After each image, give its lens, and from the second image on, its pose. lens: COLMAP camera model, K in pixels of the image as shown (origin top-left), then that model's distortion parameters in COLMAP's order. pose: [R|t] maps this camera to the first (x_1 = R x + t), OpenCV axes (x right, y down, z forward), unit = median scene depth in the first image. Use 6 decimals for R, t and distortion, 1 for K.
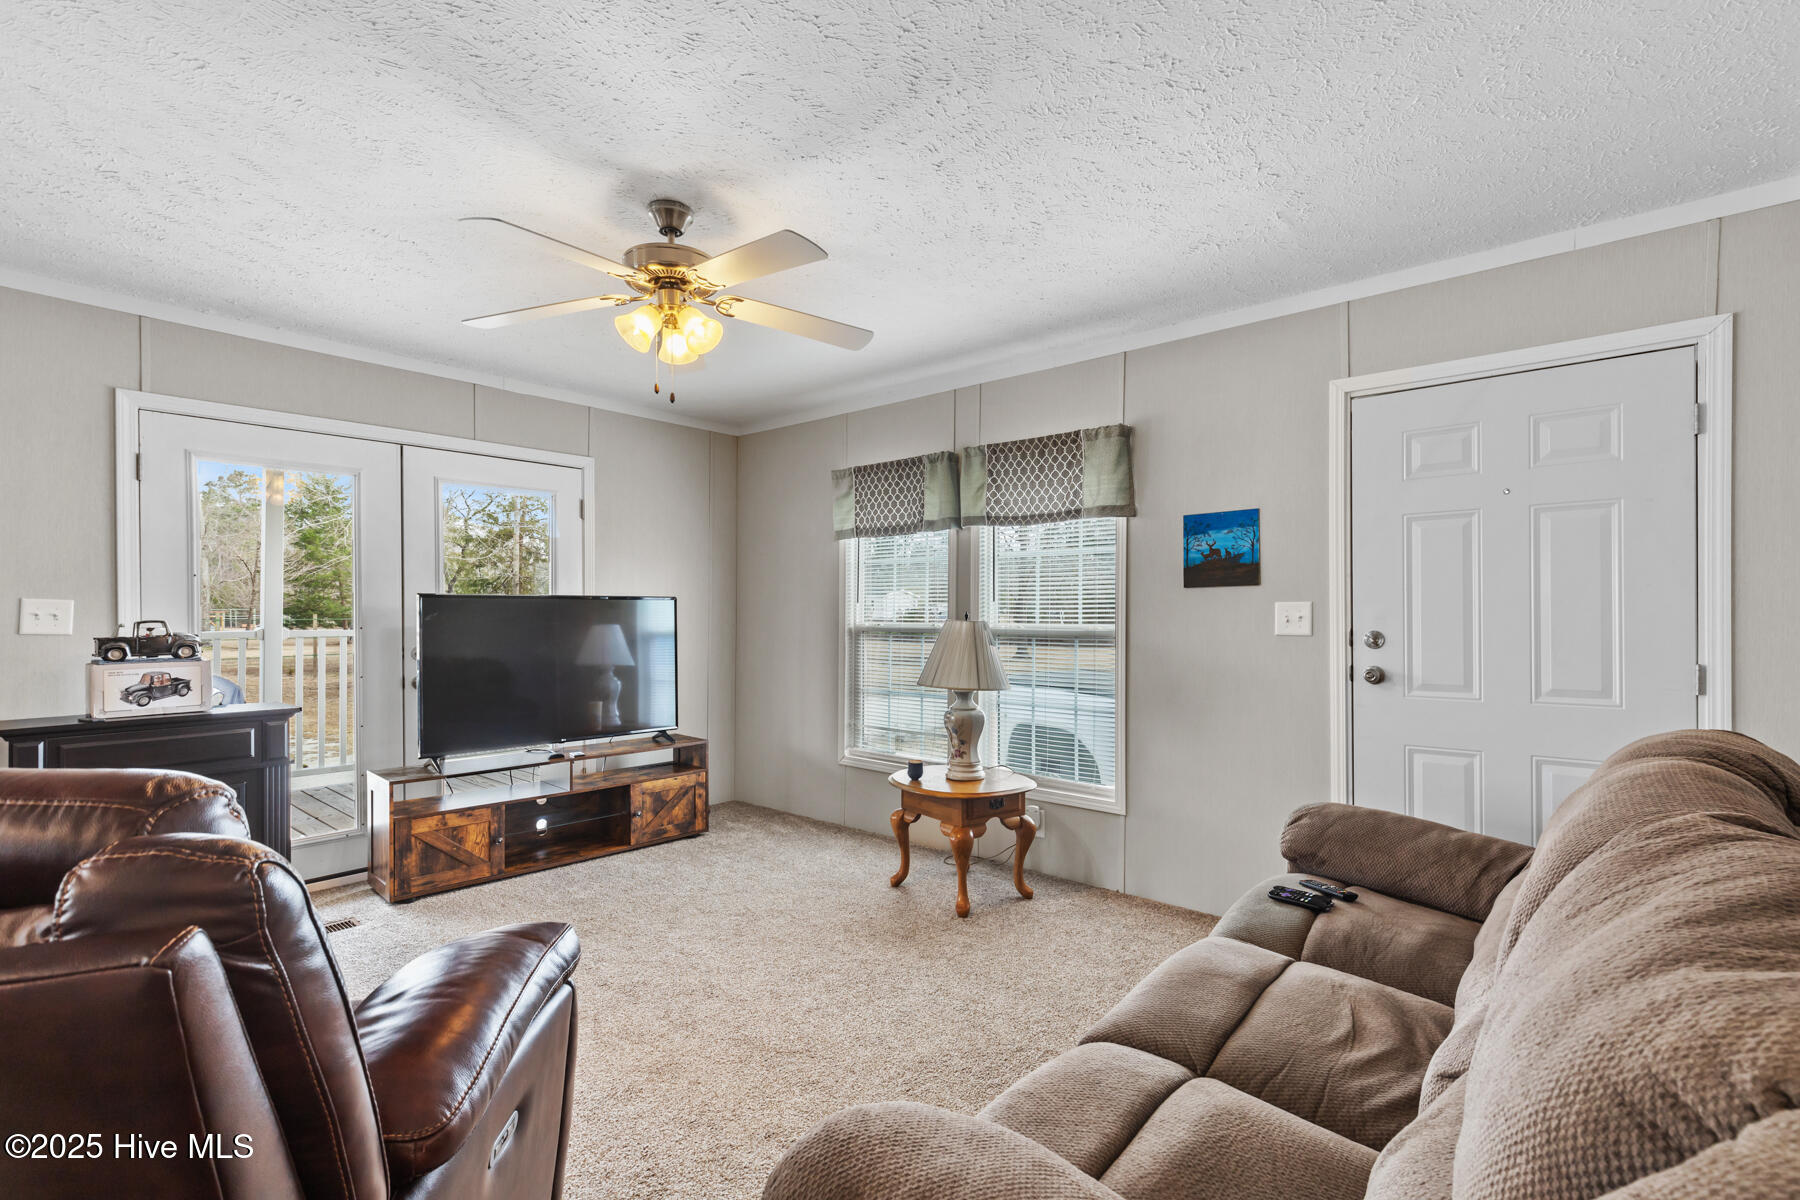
lens RADIAL K [[825.1, 0, 891.5], [0, 825.1, 605.6], [0, 0, 1]] dist [0.000490, 0.000288]
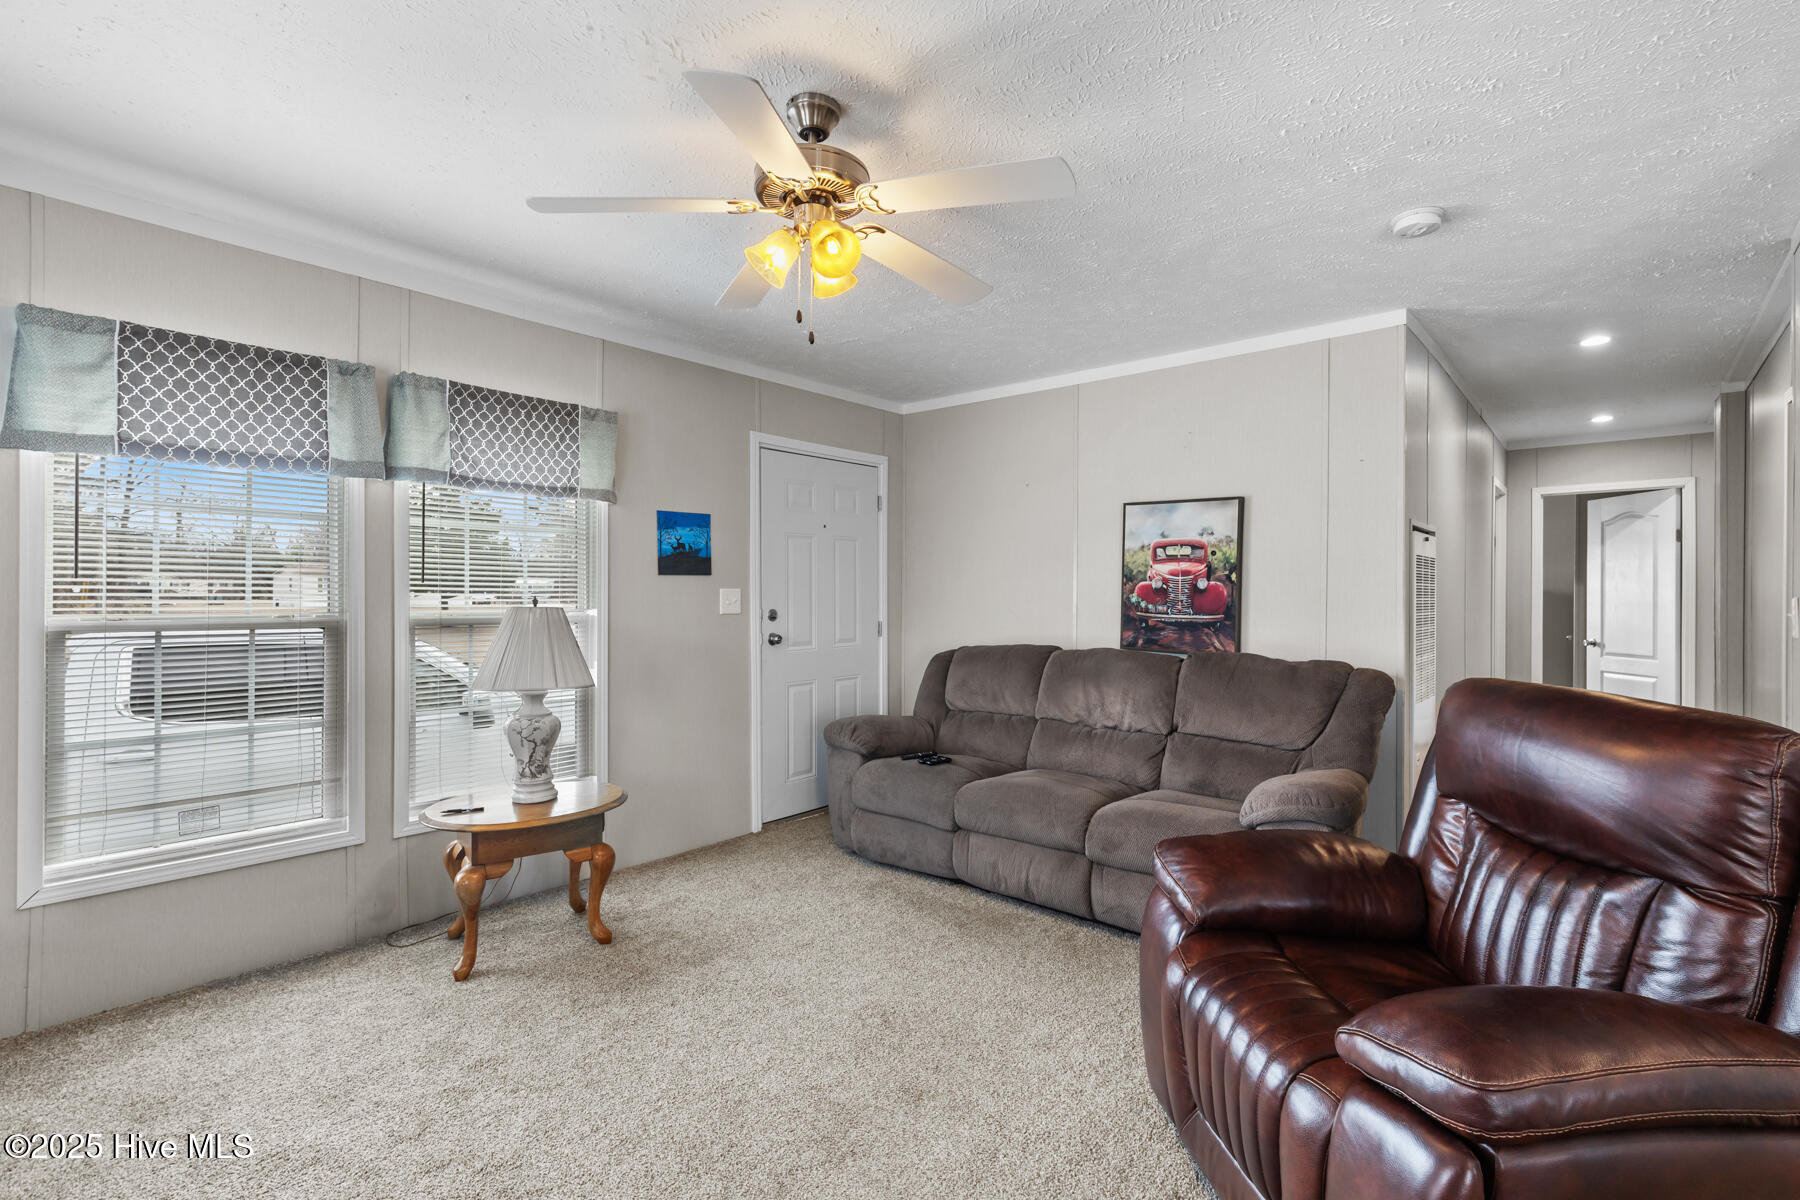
lens RADIAL K [[798.0, 0, 902.7], [0, 798.0, 588.6], [0, 0, 1]] dist [-0.012771, 0.000444]
pose [[-0.007920, 0.007293, 0.999942, -0.693849], [-0.009668, 0.999926, -0.007369, 0.001909], [-0.999922, -0.009726, -0.007848, 0.634983]]
